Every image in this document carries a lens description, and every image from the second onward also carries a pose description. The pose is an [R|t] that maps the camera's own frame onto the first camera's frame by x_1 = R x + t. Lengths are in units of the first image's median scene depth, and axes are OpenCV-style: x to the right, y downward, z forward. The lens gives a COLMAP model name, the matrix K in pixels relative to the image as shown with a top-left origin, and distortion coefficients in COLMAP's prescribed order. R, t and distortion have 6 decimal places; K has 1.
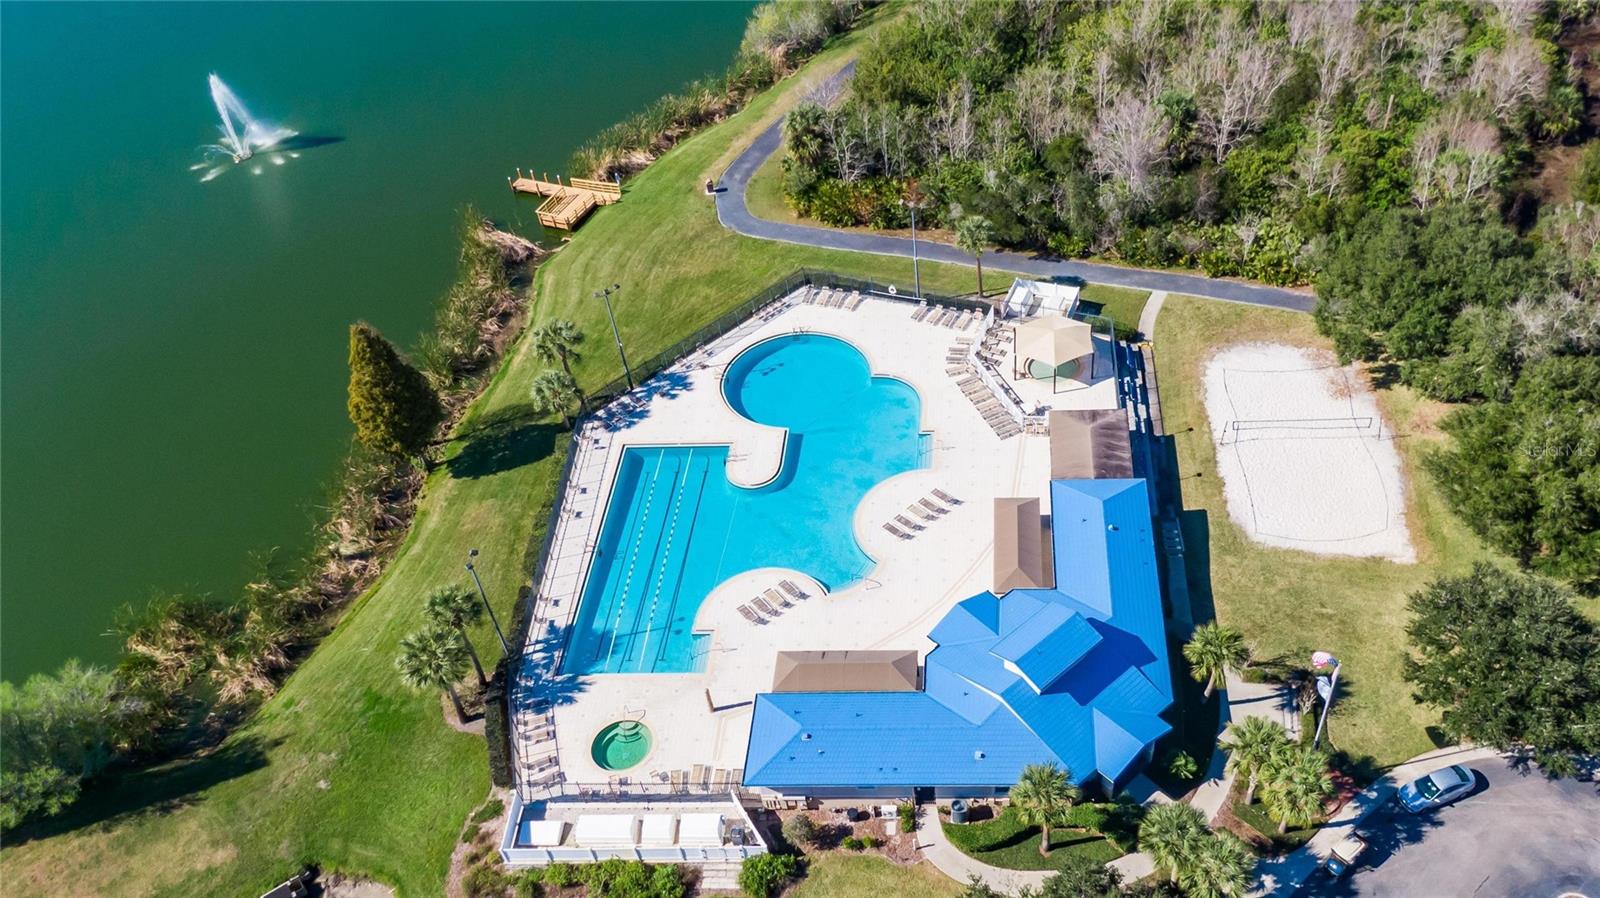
lens RADIAL K [[1260.5, 0, 922.6], [0, 1260.5, 575.3], [0, 0, 1]] dist [0.056434, -0.072265]
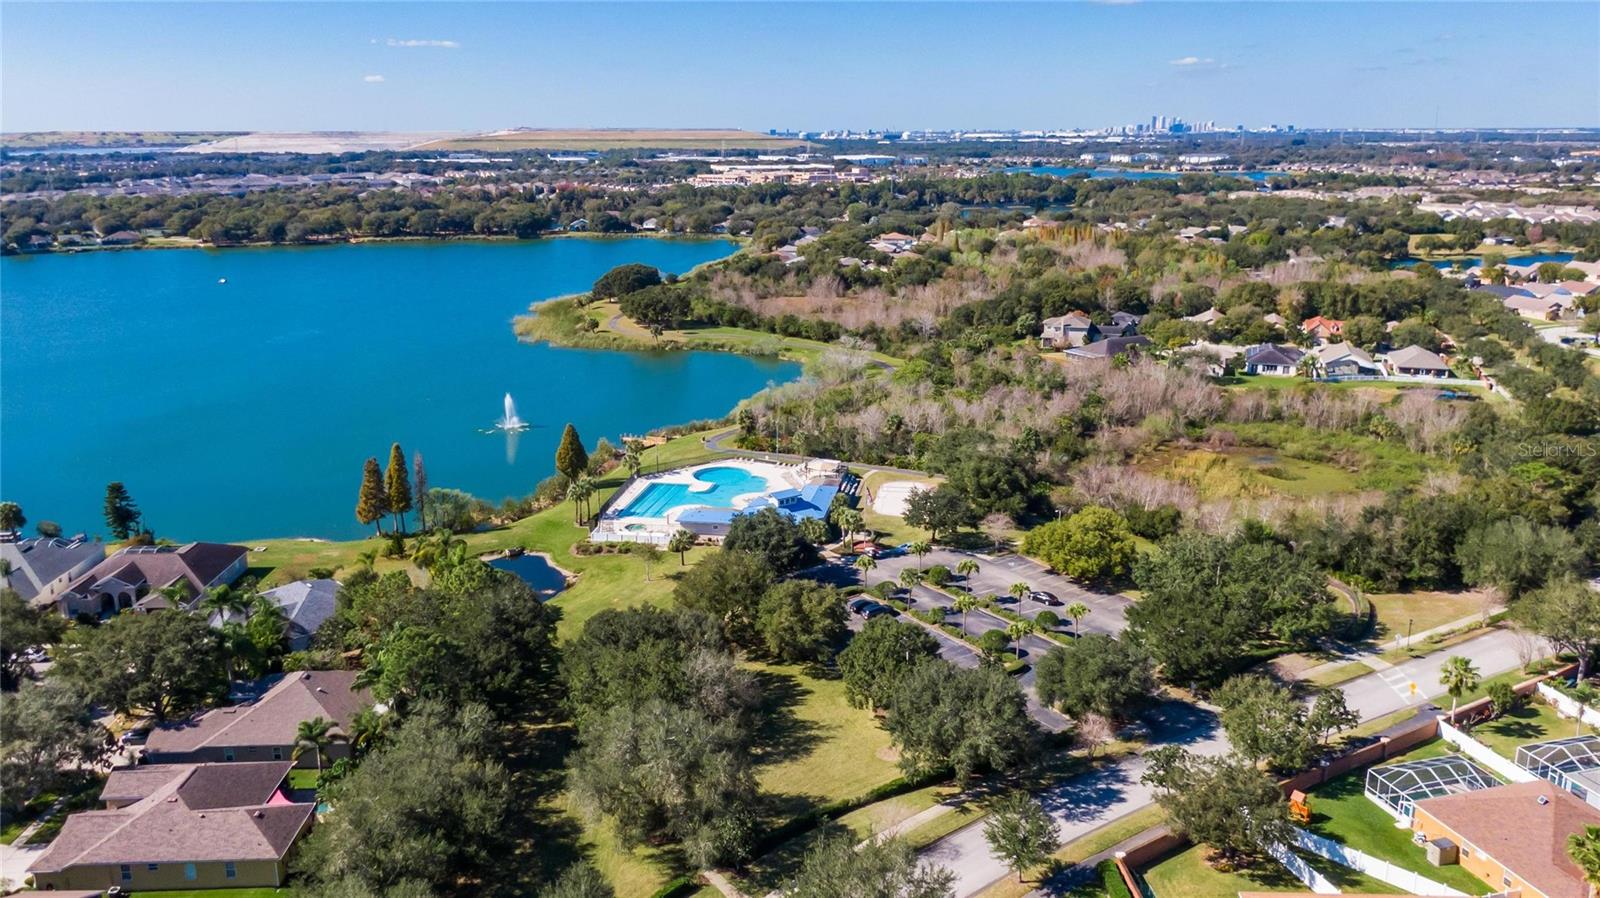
lens RADIAL K [[1191.7, 0, 811.2], [0, 1191.7, 455.7], [0, 0, 1]] dist [0.040823, -0.067317]
pose [[0.990453, 0.083974, -0.109320, 0.328711], [-0.129673, 0.836627, -0.532204, 1.039920], [0.046769, 0.541299, 0.839529, -0.999004]]
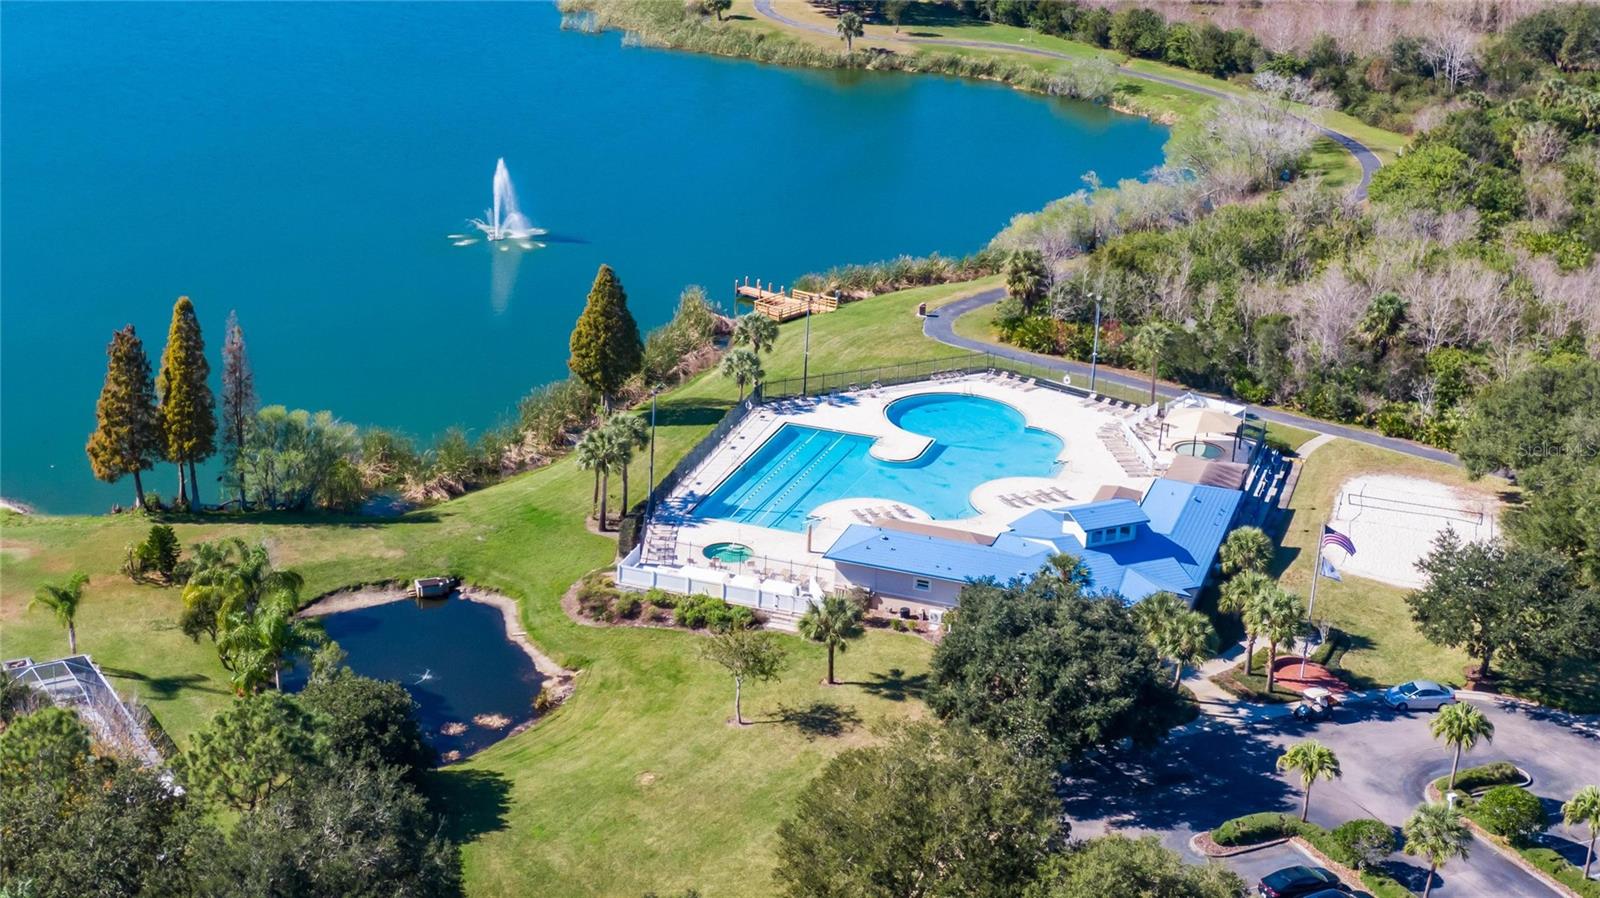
lens RADIAL K [[2231.6, 0, 800.0], [0, 2231.6, 449.0], [0, 0, 1]] dist [0.031893, -0.125176]
pose [[0.951921, 0.188663, -0.241354, 0.227252], [-0.277946, 0.863177, -0.421511, 0.676670], [0.128808, 0.468329, 0.874115, -0.622352]]
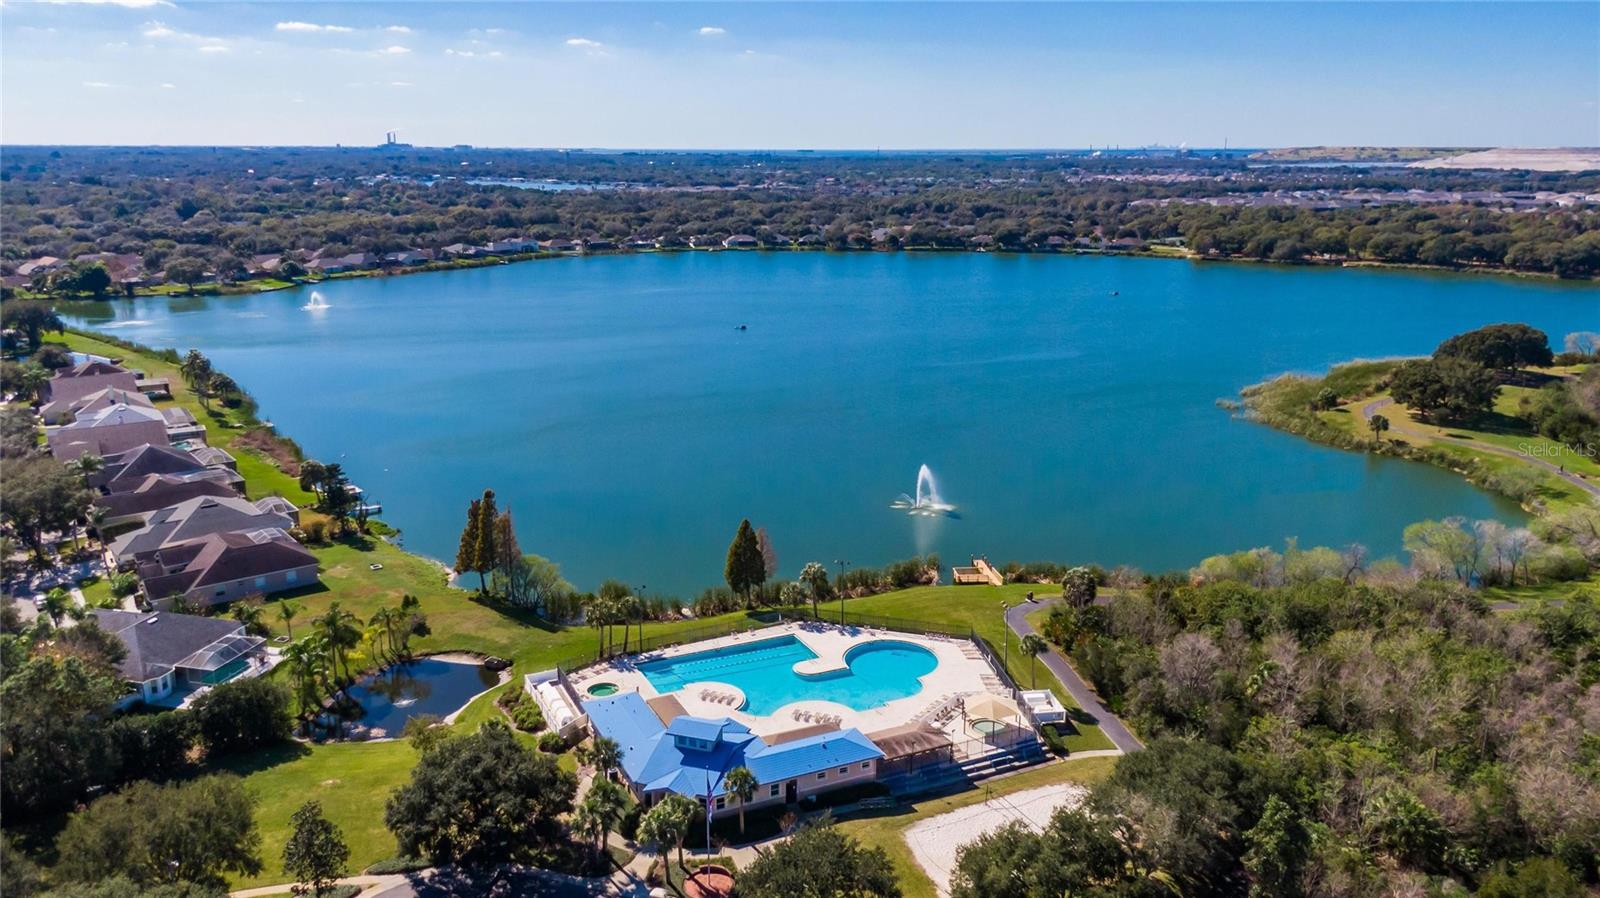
lens RADIAL K [[1191.7, 0, 811.2], [0, 1191.7, 455.7], [0, 0, 1]] dist [0.040823, -0.067317]
pose [[0.467929, 0.272512, -0.840702, 1.016013], [-0.674270, 0.725040, -0.140273, -0.062954], [0.571316, 0.632498, 0.523014, 0.002173]]
